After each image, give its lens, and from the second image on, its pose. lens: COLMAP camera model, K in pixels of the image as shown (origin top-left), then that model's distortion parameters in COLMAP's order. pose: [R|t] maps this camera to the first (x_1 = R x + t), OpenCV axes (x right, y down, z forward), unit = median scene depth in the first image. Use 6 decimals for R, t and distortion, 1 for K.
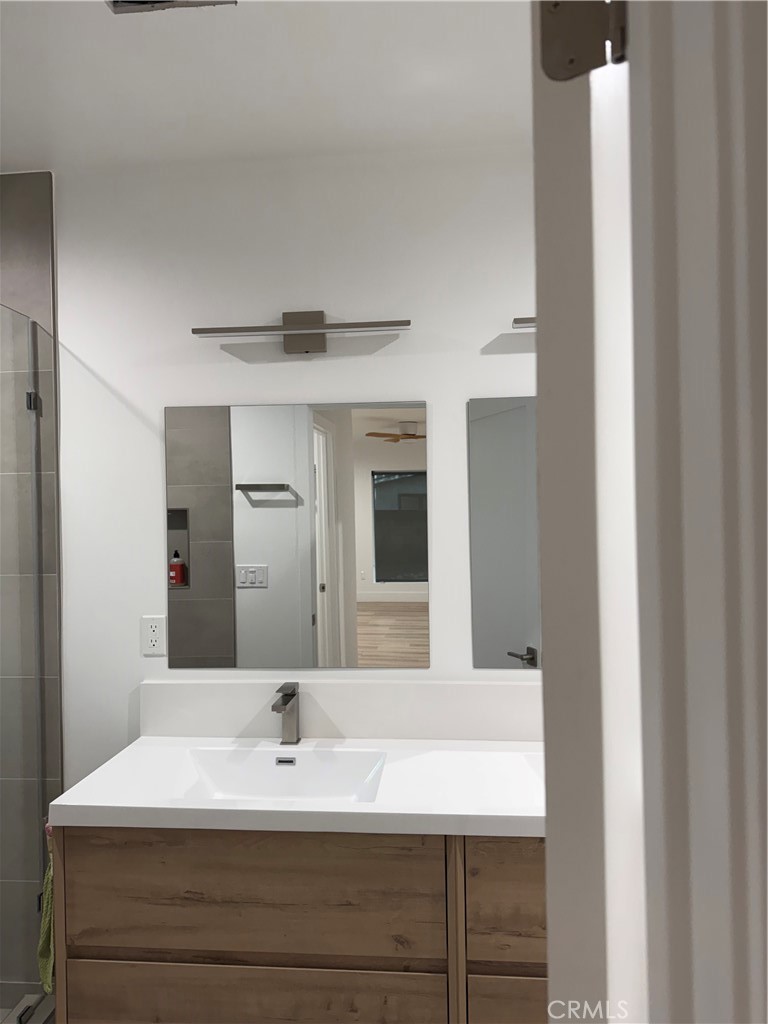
lens RADIAL K [[721.8, 0, 385.0], [0, 721.8, 512.0], [0, 0, 1]] dist [0.004158, -0.003483]
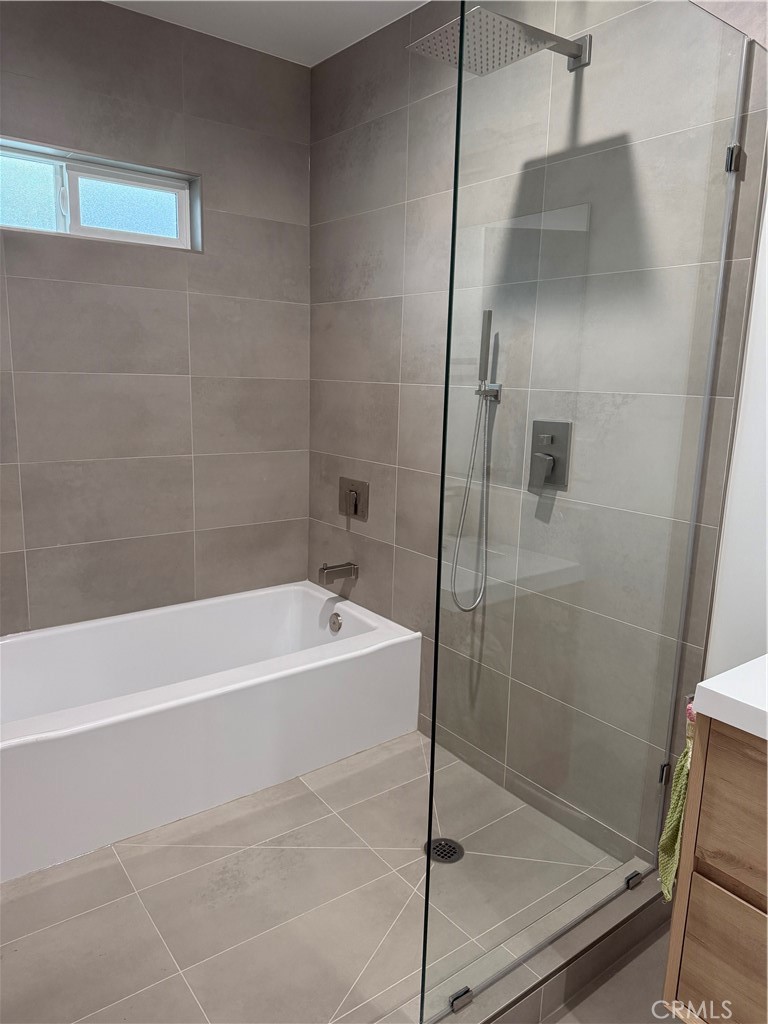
lens RADIAL K [[721.8, 0, 384.6], [0, 721.8, 511.3], [0, 0, 1]] dist [0.004158, -0.003483]
pose [[0.668198, 0.180330, -0.721798, -0.127051], [-0.040205, 0.977515, 0.206997, 0.060693], [0.742896, -0.109295, 0.660424, 0.204168]]
